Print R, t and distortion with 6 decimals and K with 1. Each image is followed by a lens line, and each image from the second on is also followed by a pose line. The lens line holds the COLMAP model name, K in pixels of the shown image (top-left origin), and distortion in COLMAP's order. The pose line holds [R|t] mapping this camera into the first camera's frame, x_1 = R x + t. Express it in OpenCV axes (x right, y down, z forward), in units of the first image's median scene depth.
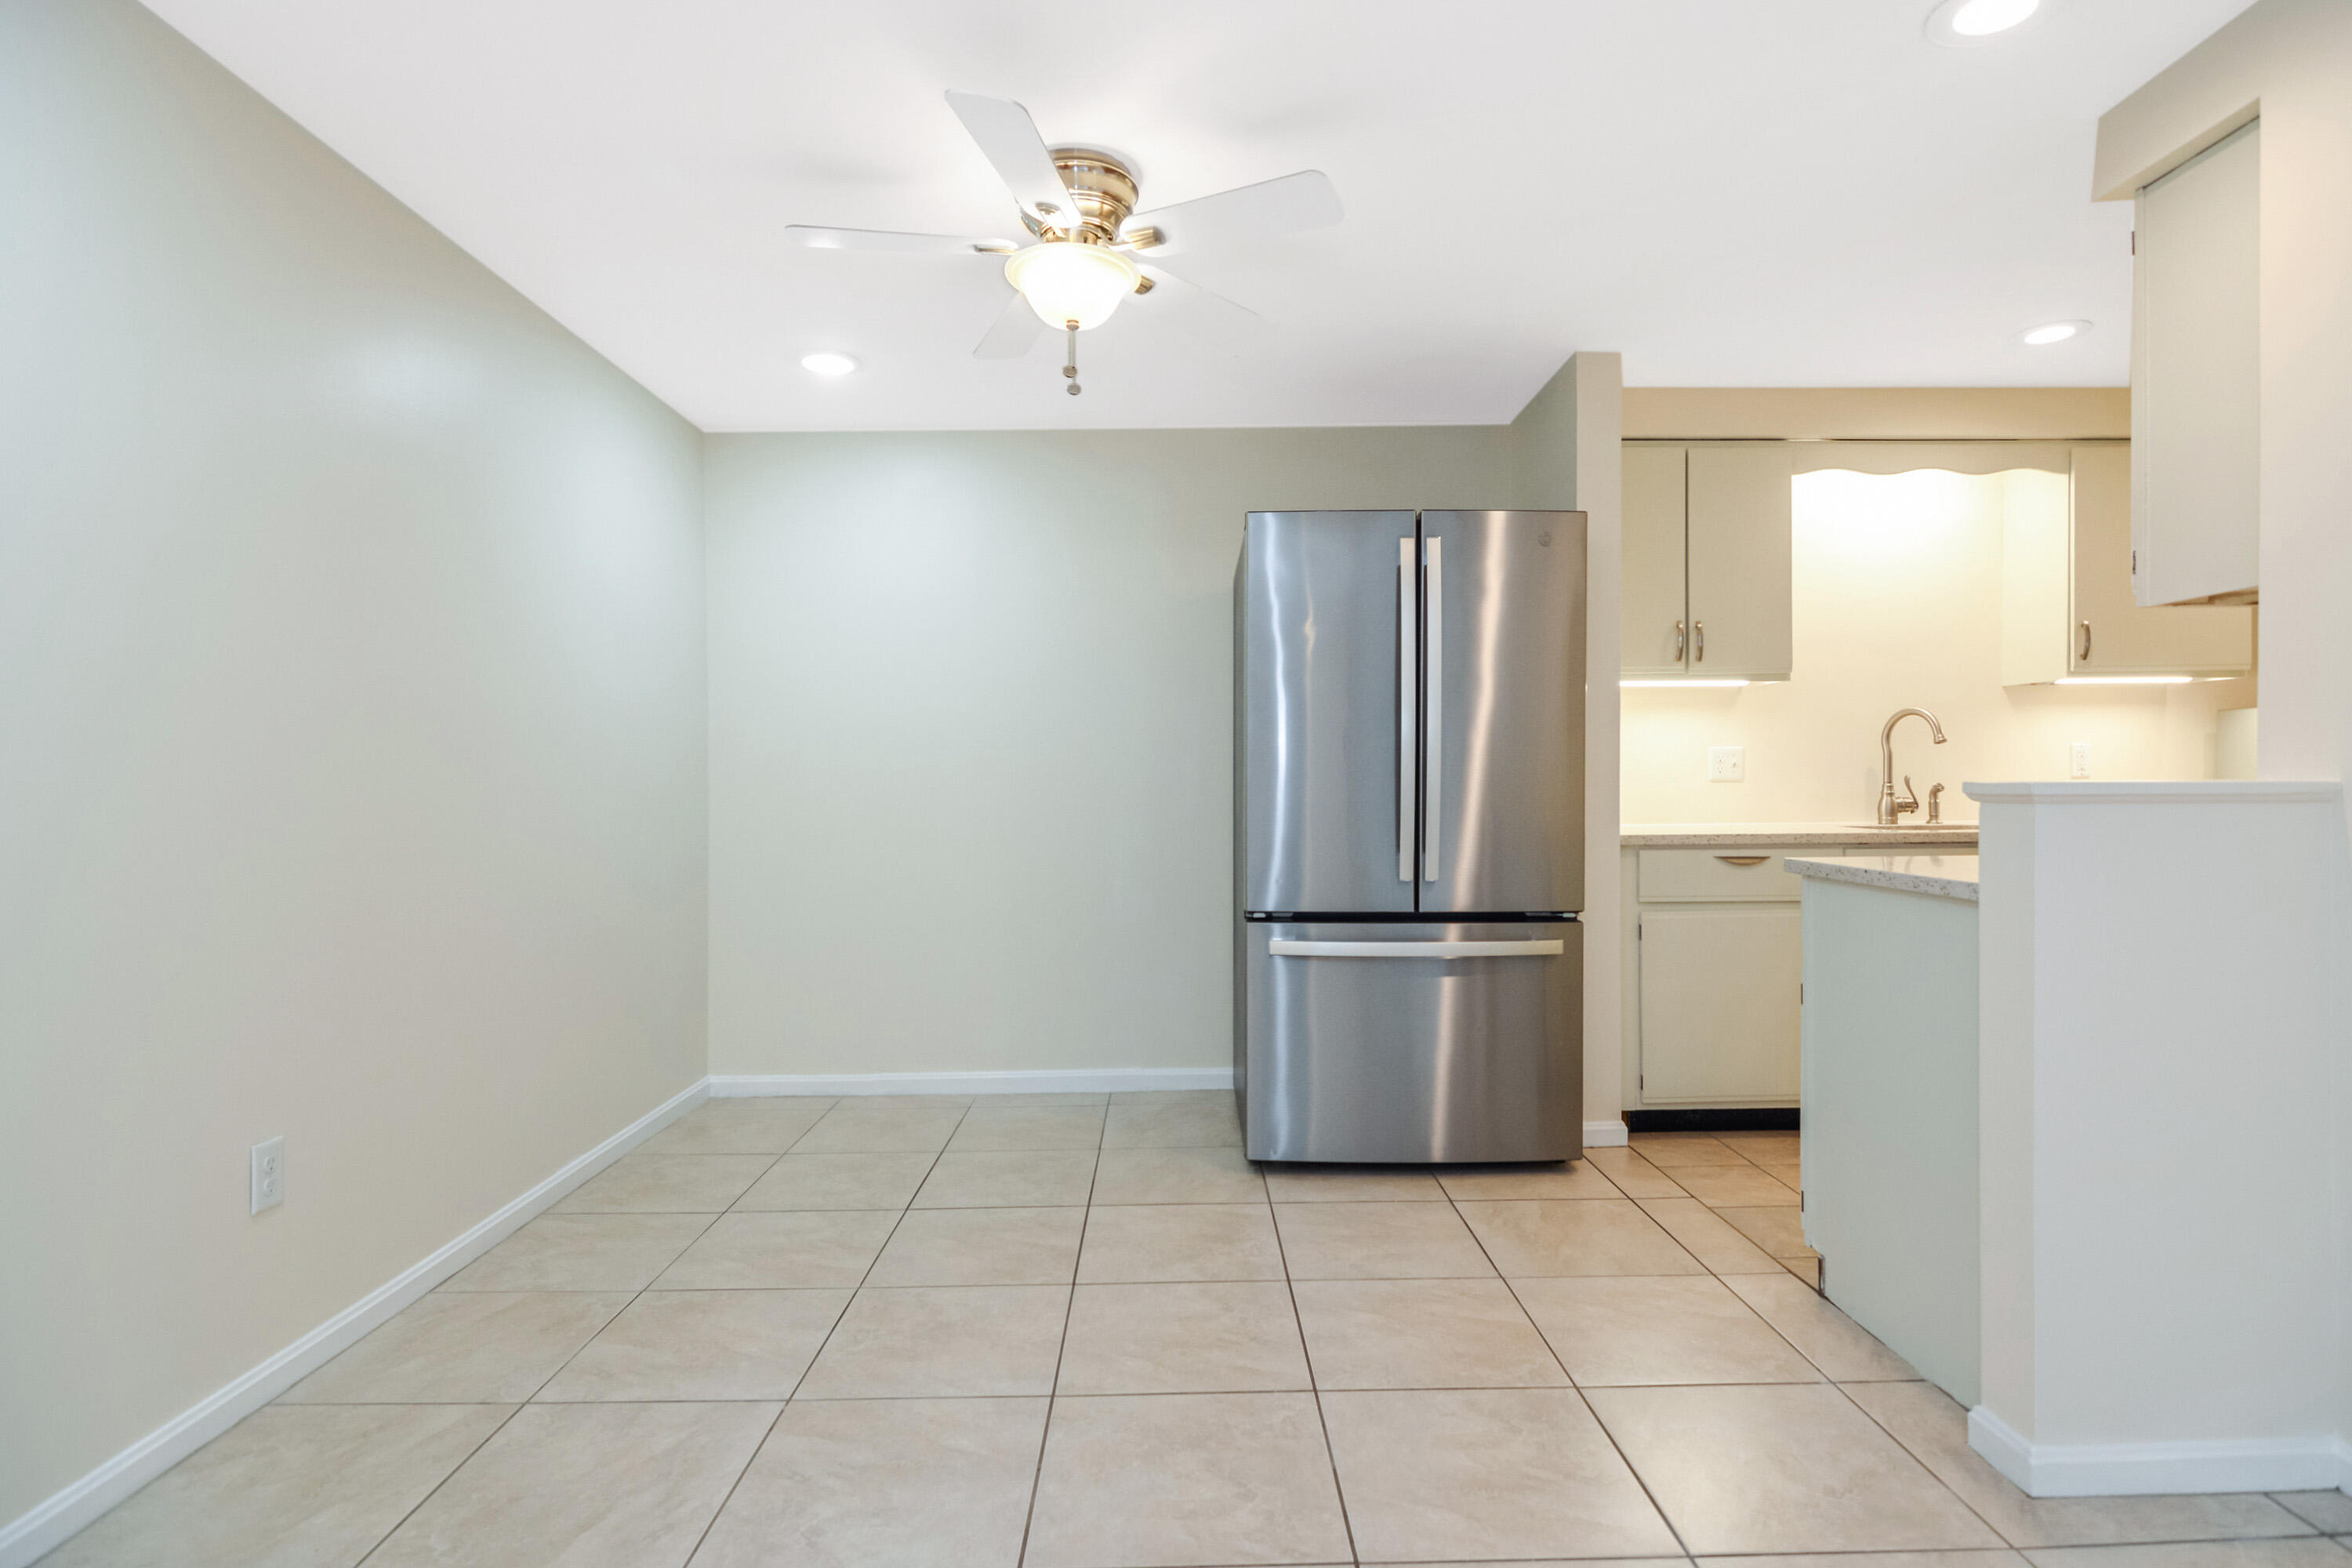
lens RADIAL K [[1178.3, 0, 1176.7], [0, 1178.3, 799.5], [0, 0, 1]] dist [-0.001216, -0.009028]
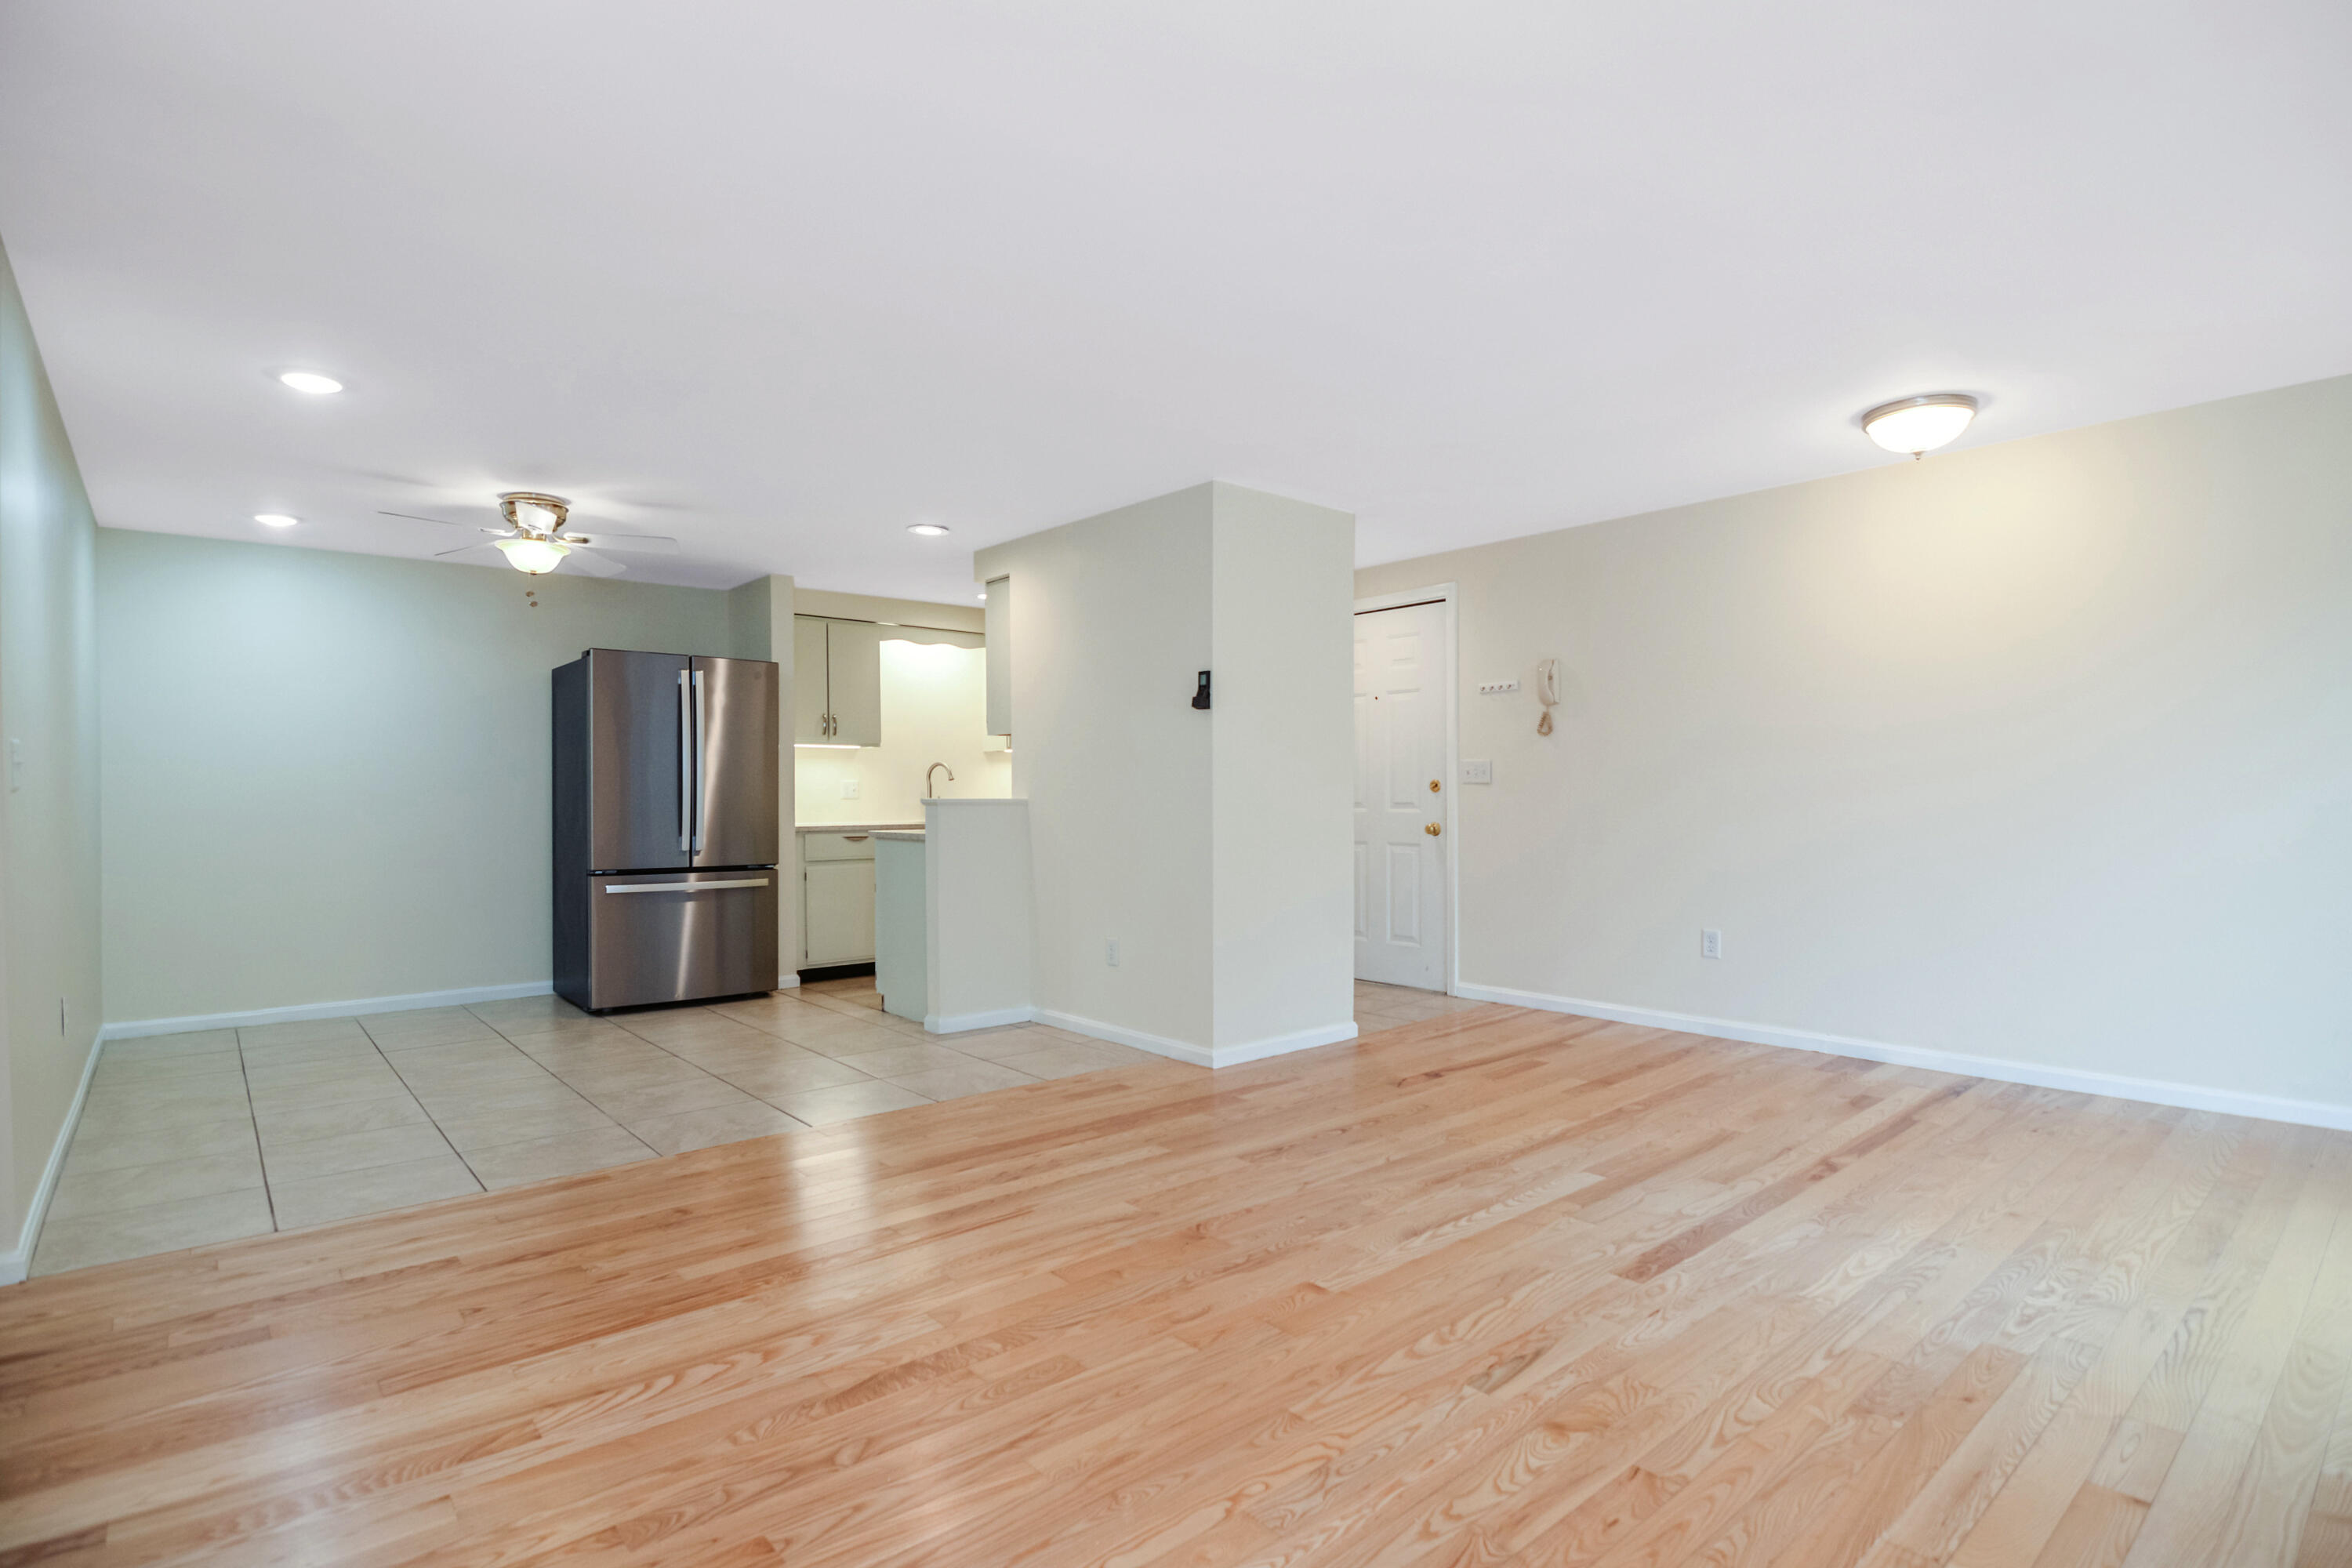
lens RADIAL K [[1143.4, 0, 1196.5], [0, 1143.4, 804.9], [0, 0, 1]] dist [-0.013790, -0.000470]
pose [[0.754888, -0.000318, 0.655853, -0.381597], [0.007658, 0.999936, -0.008329, 0.016723], [-0.655809, 0.011310, 0.754842, -0.909746]]
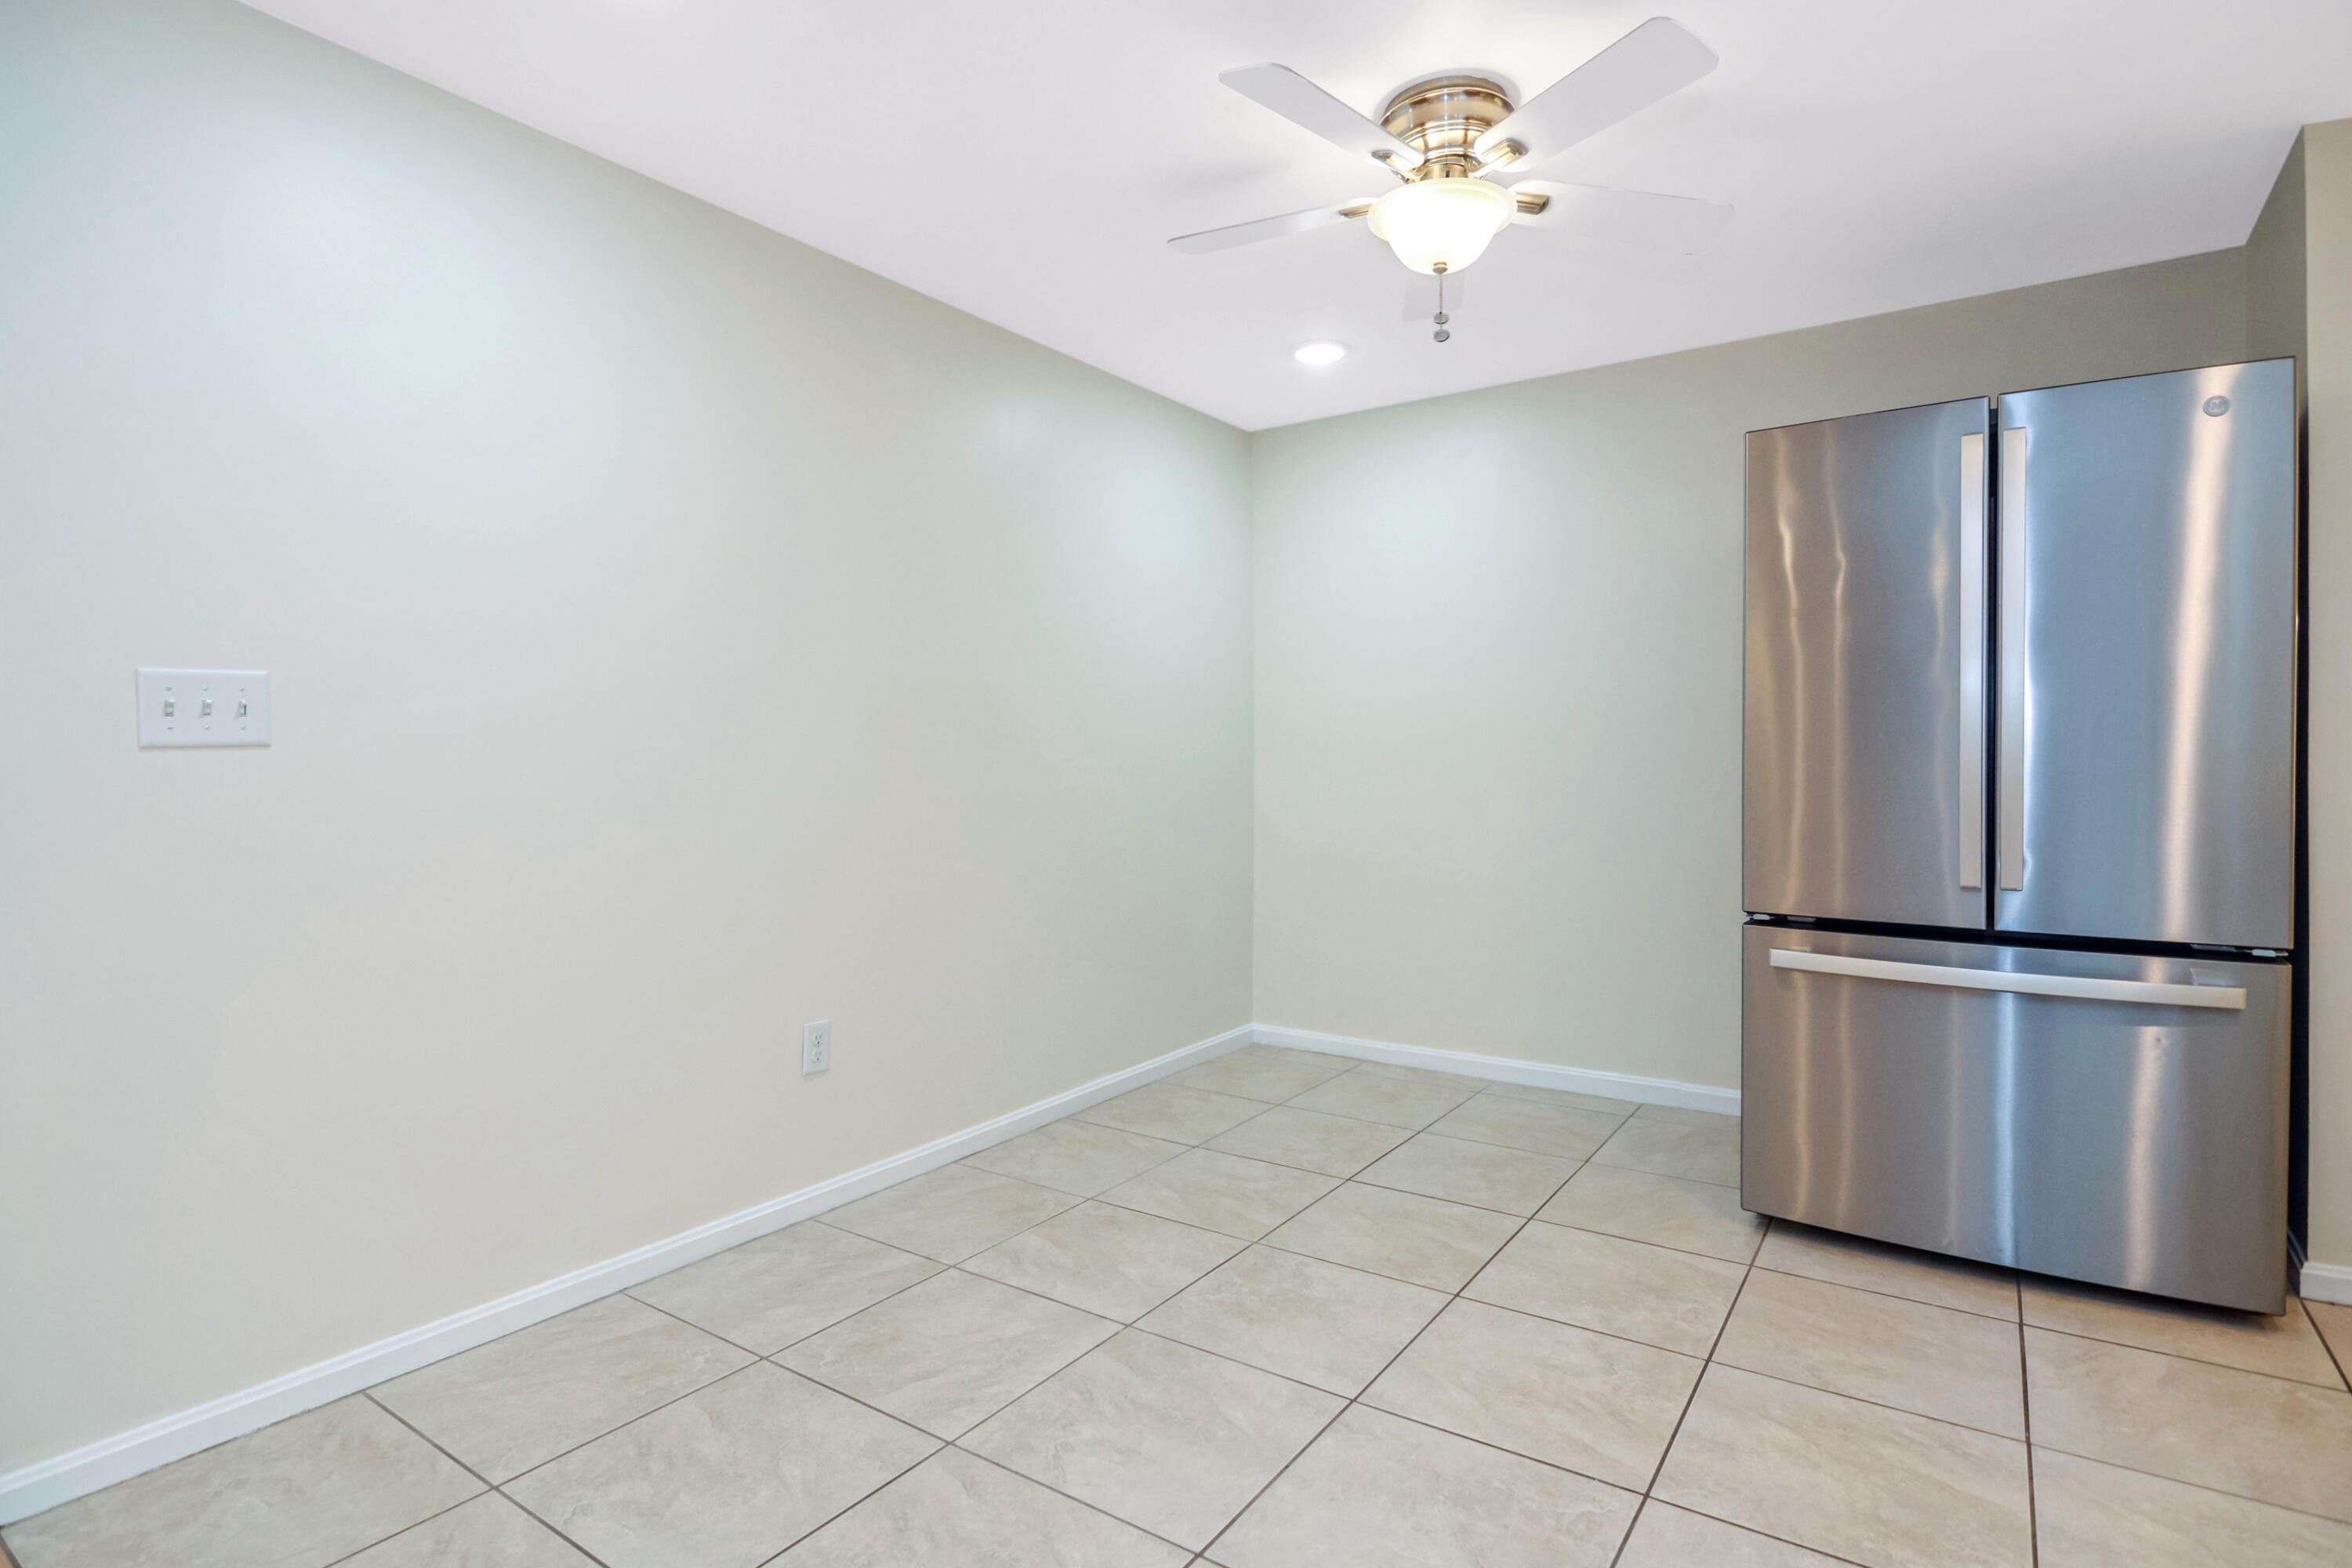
lens RADIAL K [[1165.2, 0, 1175.5], [0, 1165.2, 768.3], [0, 0, 1]] dist [-0.004293, -0.001940]
pose [[0.821342, 0.012827, -0.570292, 0.196178], [-0.014245, 0.999897, 0.001975, -0.002798], [0.570259, 0.006502, 0.821439, 0.090216]]
